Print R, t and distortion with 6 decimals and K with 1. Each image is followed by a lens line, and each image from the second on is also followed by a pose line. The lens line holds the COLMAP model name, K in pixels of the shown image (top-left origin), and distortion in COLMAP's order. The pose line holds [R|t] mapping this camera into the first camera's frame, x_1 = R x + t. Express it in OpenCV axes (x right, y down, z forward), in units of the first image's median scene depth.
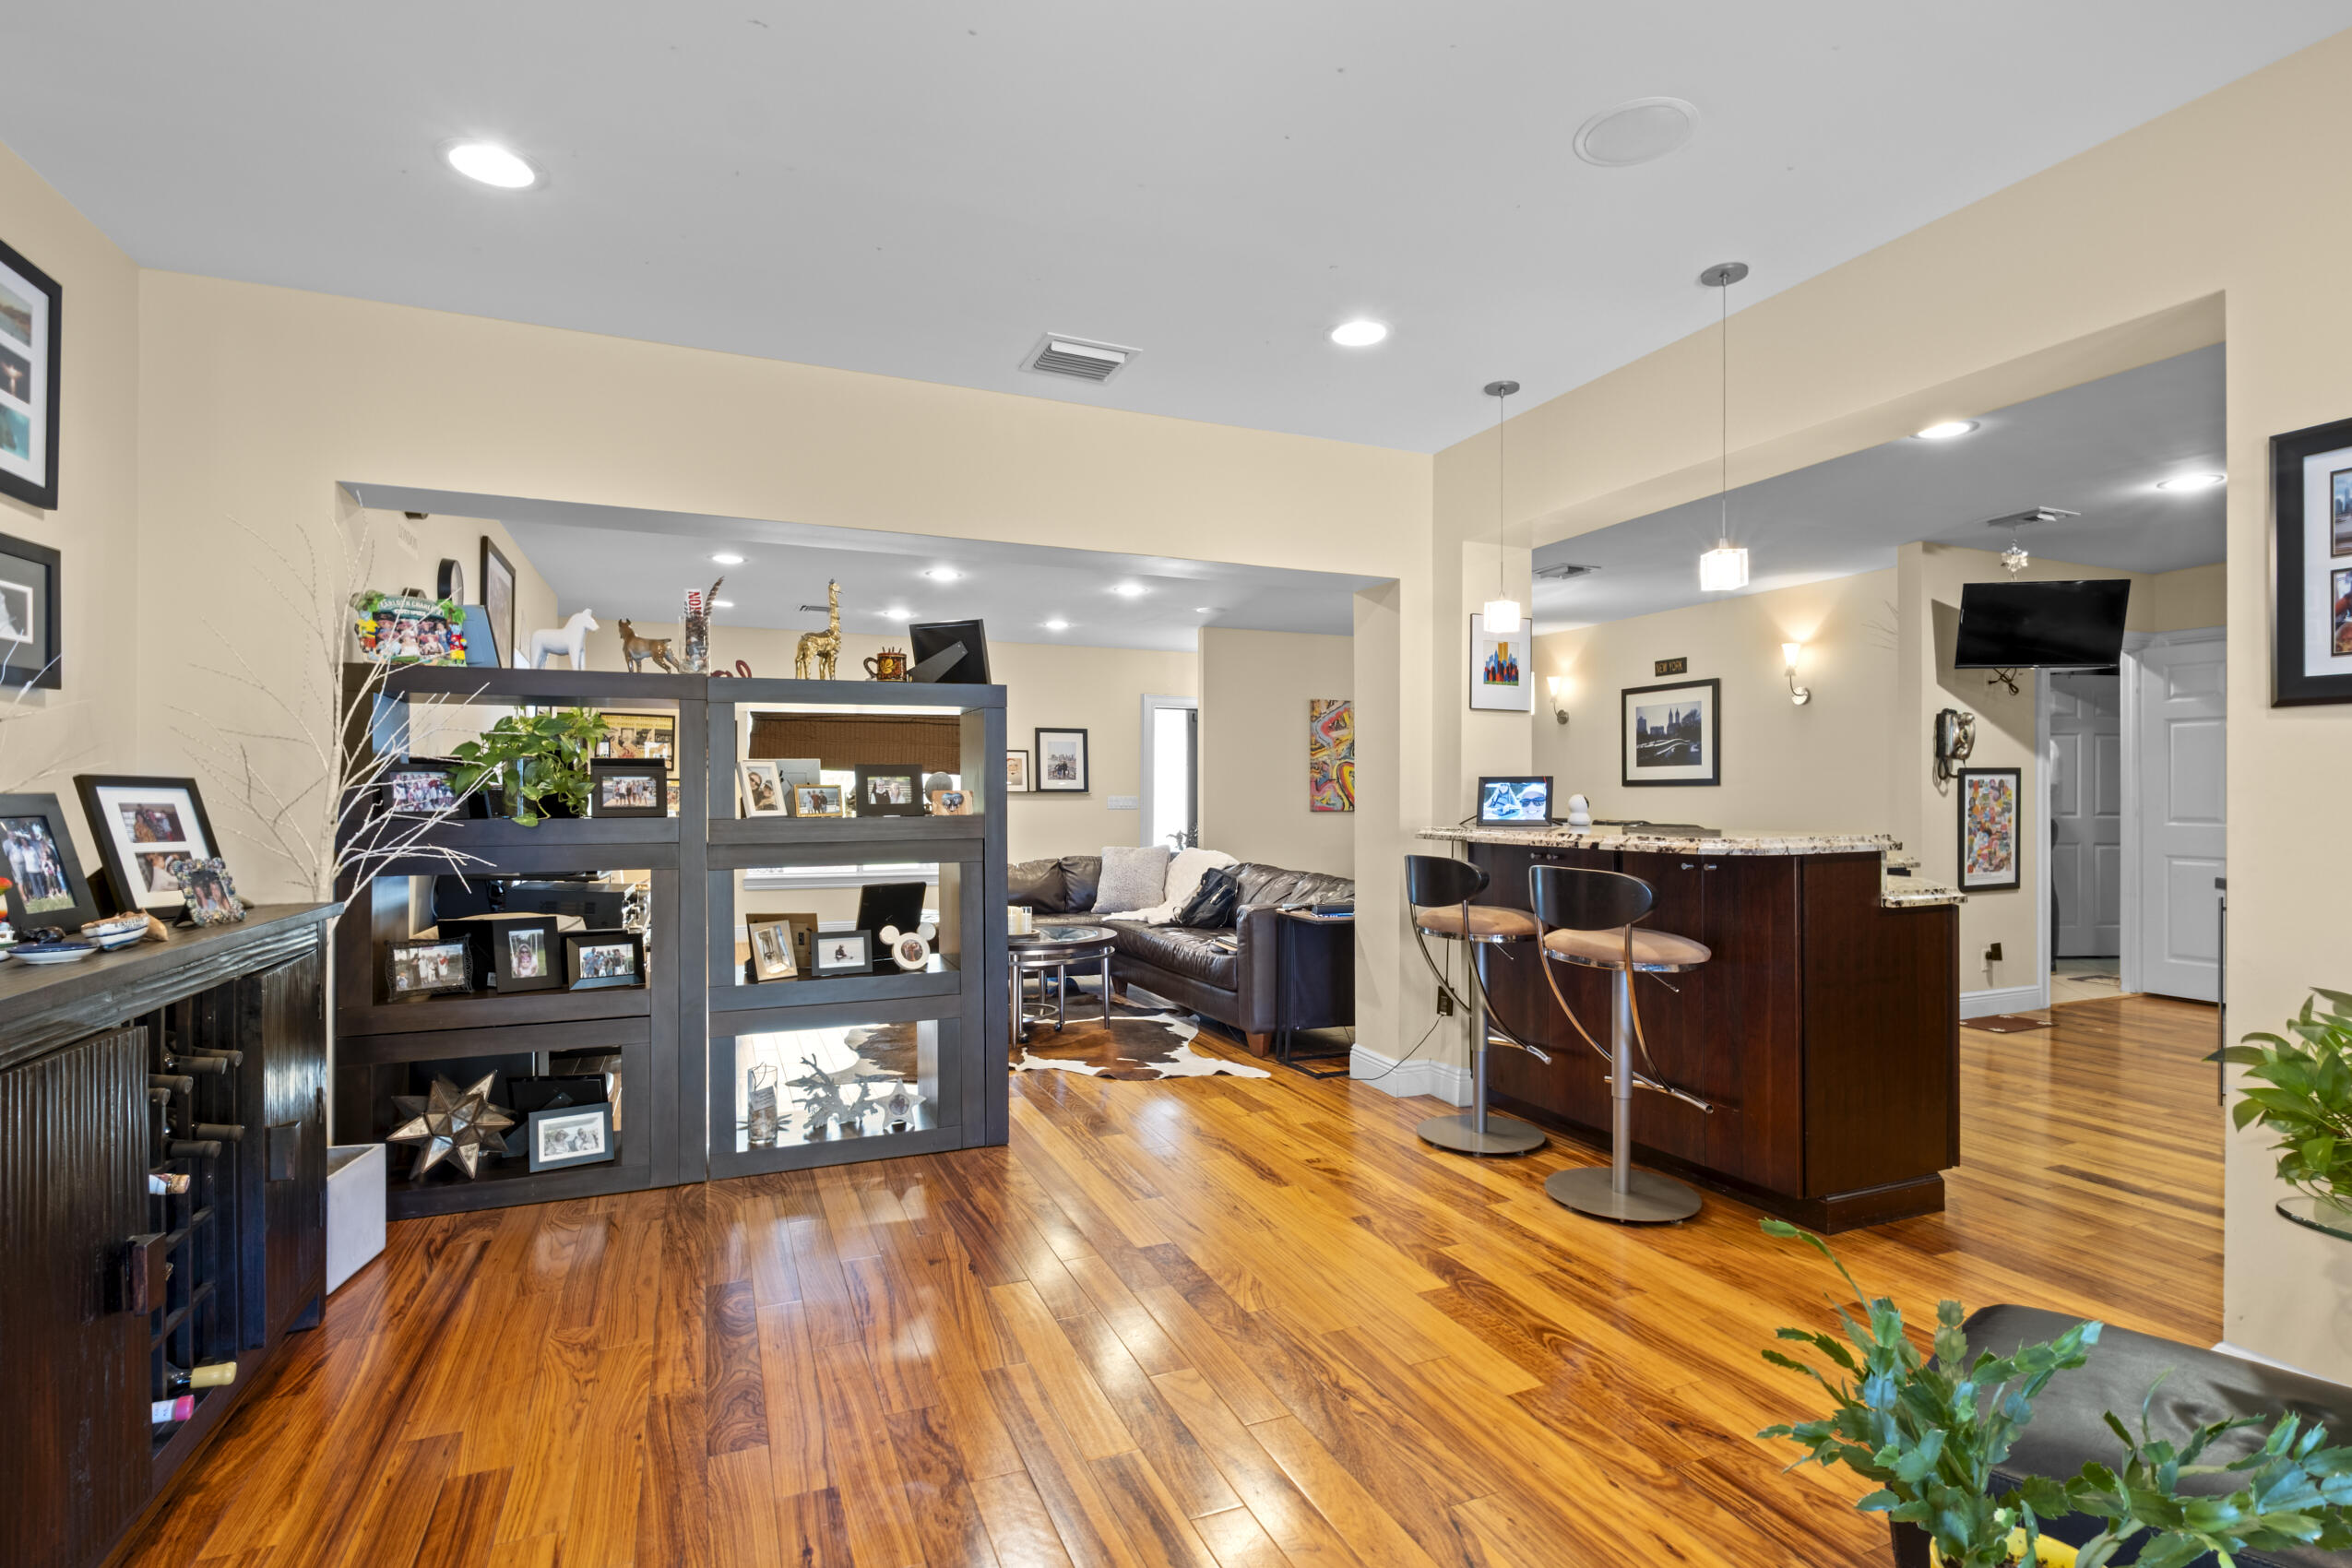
lens RADIAL K [[1133.6, 0, 1199.3], [0, 1133.6, 798.2], [0, 0, 1]] dist [-0.007355, 0.000001]
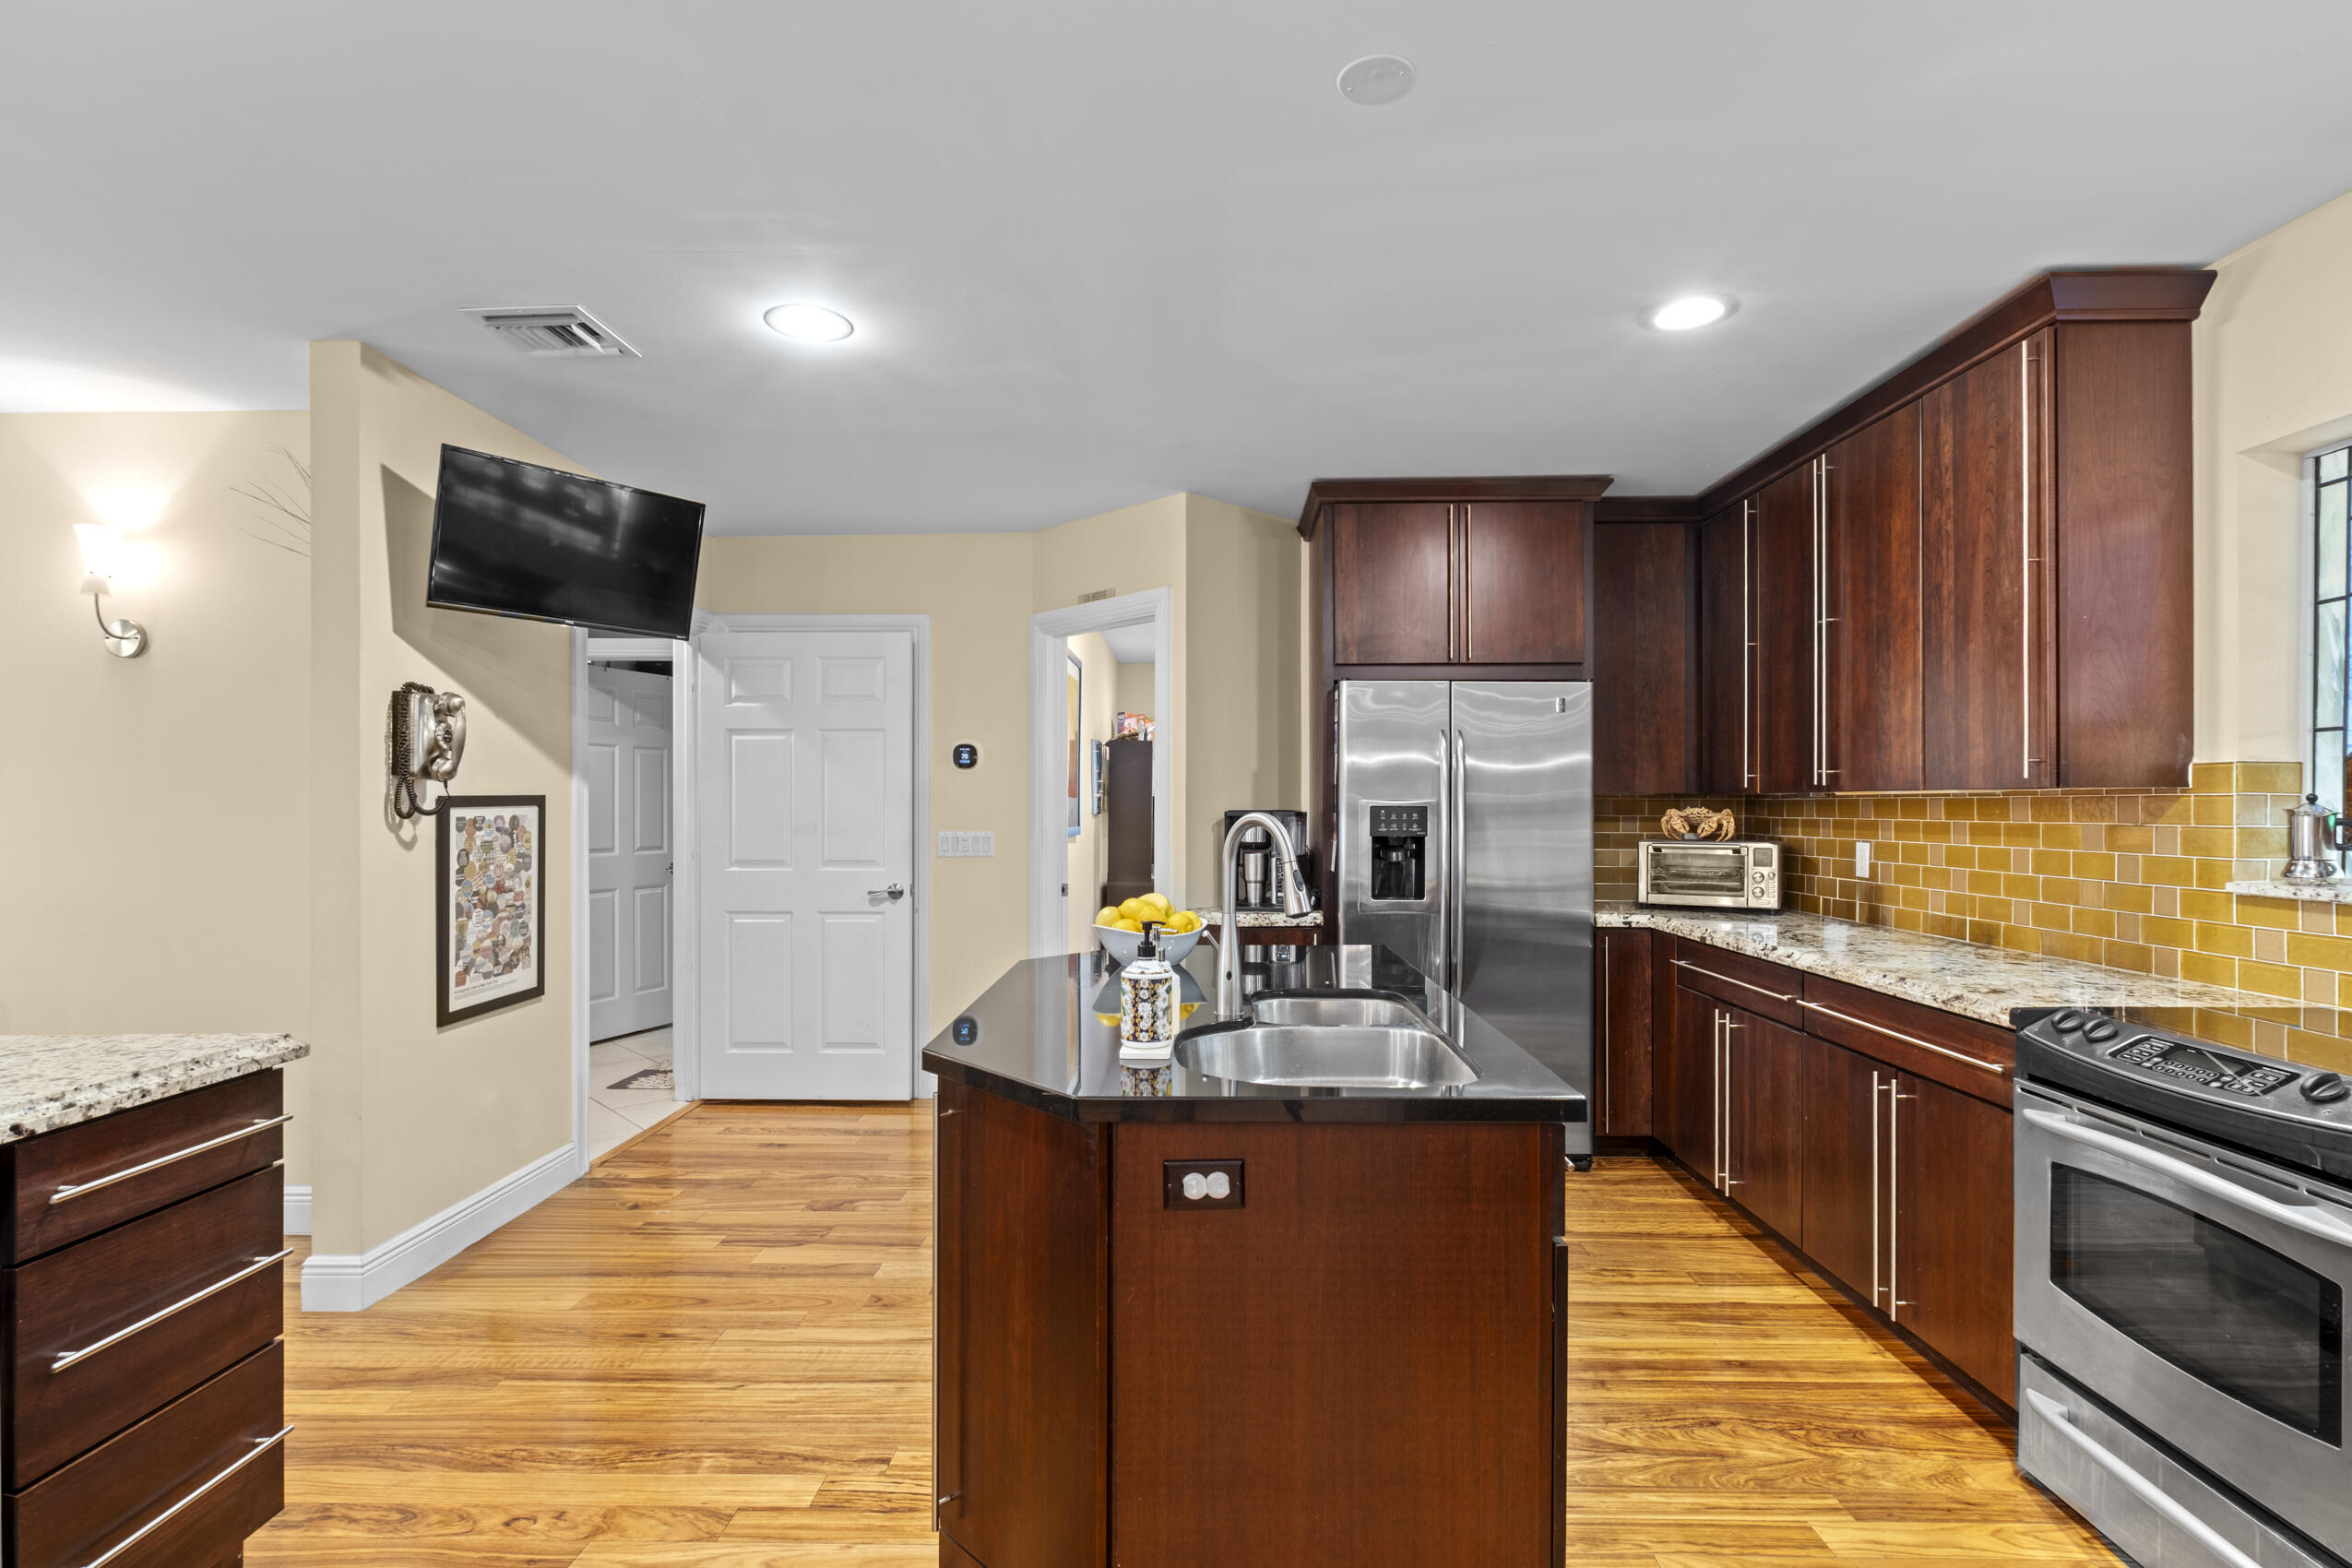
lens RADIAL K [[1133.6, 0, 1173.3], [0, 1133.6, 804.5], [0, 0, 1]] dist [-0.007355, 0.000001]
pose [[0.422140, -0.002151, 0.906528, 0.277150], [0.005767, 0.999983, -0.000313, -0.016935], [-0.906512, 0.005360, 0.422145, 0.379742]]
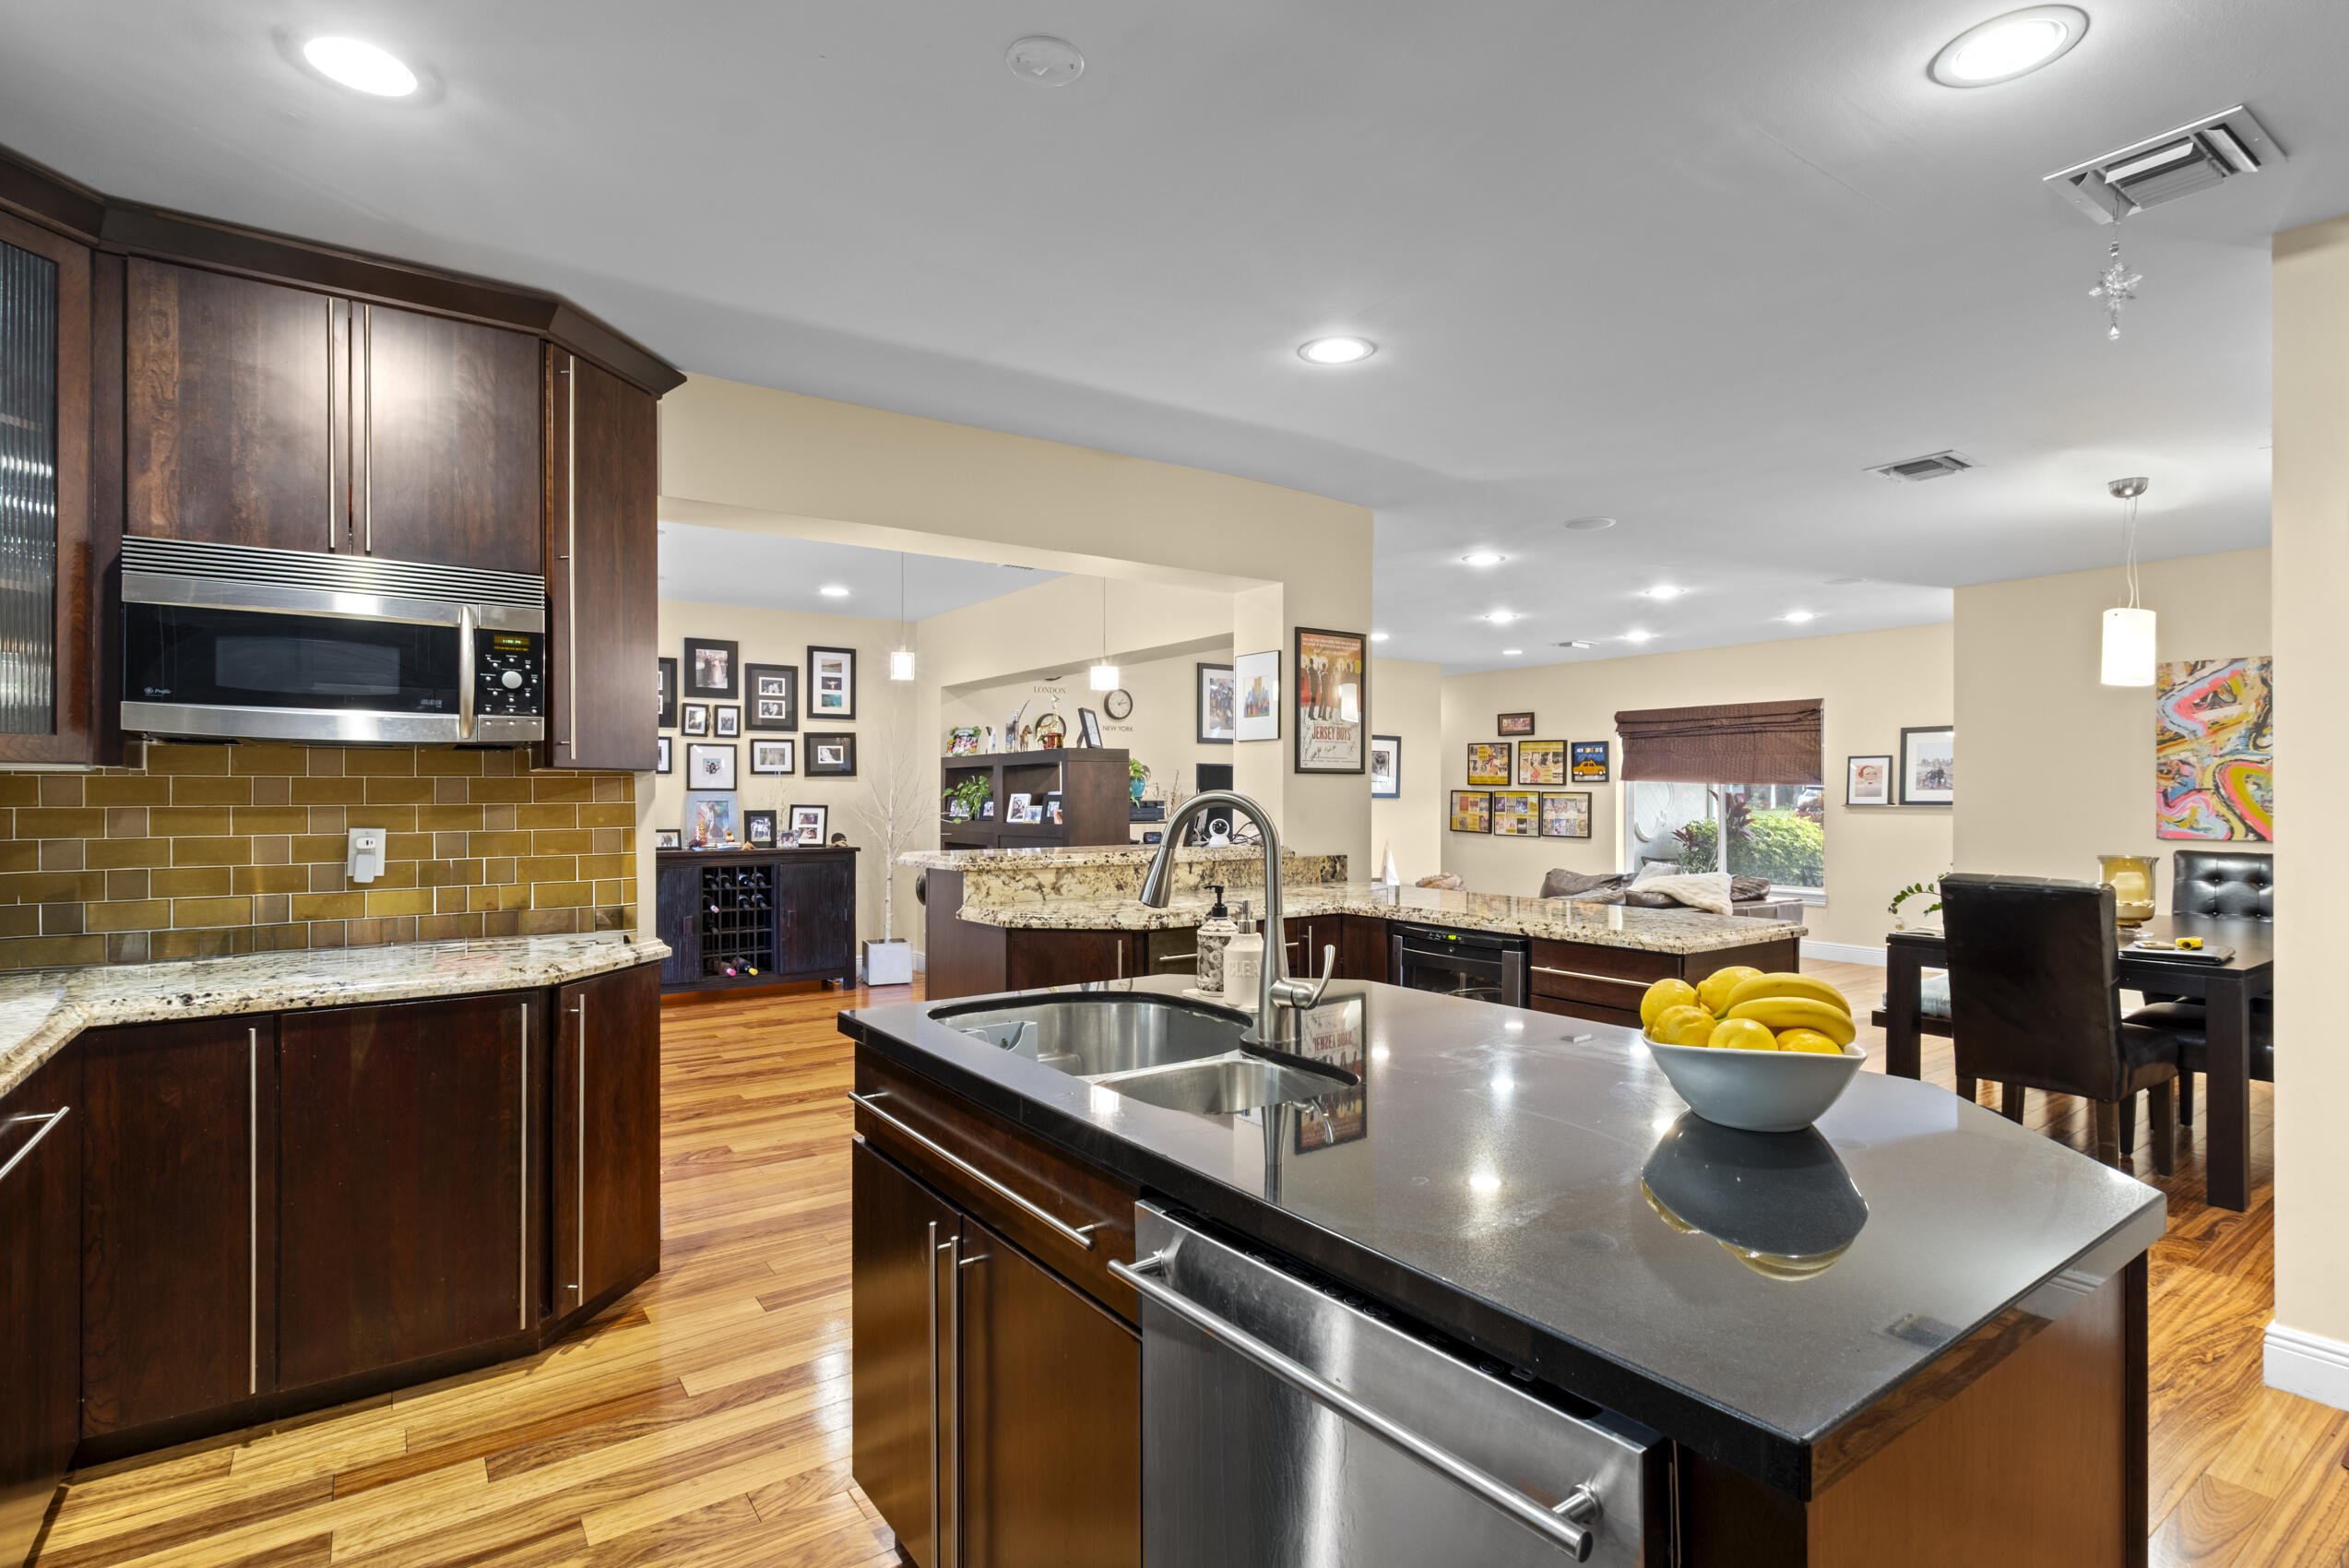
lens RADIAL K [[1132.2, 0, 1179.4], [0, 1132.2, 788.9], [0, 0, 1]] dist [-0.007355, 0.000001]
pose [[0.202232, -0.004950, -0.979325, 0.800171], [-0.002483, 0.999981, -0.005567, -0.015412], [0.979334, 0.003558, 0.202216, 0.432334]]
